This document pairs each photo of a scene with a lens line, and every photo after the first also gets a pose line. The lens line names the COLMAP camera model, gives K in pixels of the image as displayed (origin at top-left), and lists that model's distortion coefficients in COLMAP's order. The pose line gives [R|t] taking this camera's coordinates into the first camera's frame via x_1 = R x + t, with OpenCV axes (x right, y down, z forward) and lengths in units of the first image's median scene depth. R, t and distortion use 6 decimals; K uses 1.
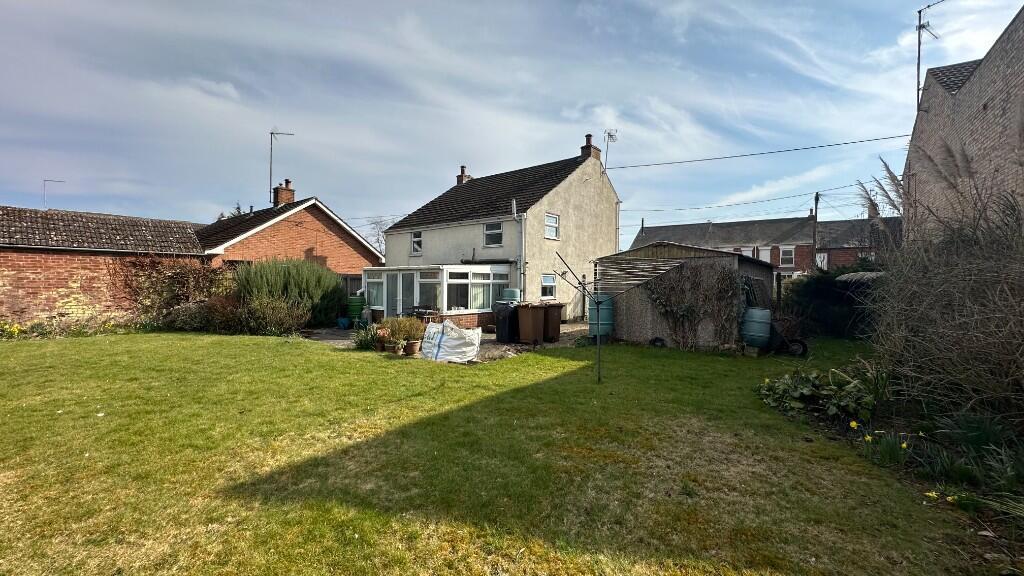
lens RADIAL K [[413.2, 0, 511.8], [0, 413.2, 288.7], [0, 0, 1]] dist [-0.002397, -0.000057]
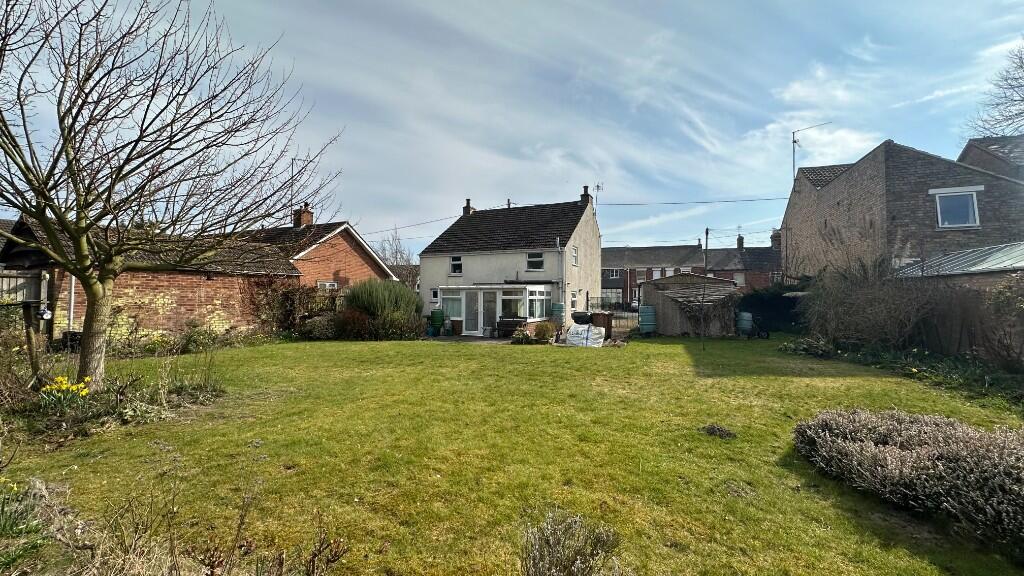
lens RADIAL K [[413.2, 0, 509.6], [0, 413.2, 291.2], [0, 0, 1]] dist [-0.002397, -0.000057]
pose [[0.966619, -0.001512, 0.256215, -0.459999], [0.008298, 0.999643, -0.025406, -0.003556], [-0.256085, 0.026684, 0.966286, -0.249859]]
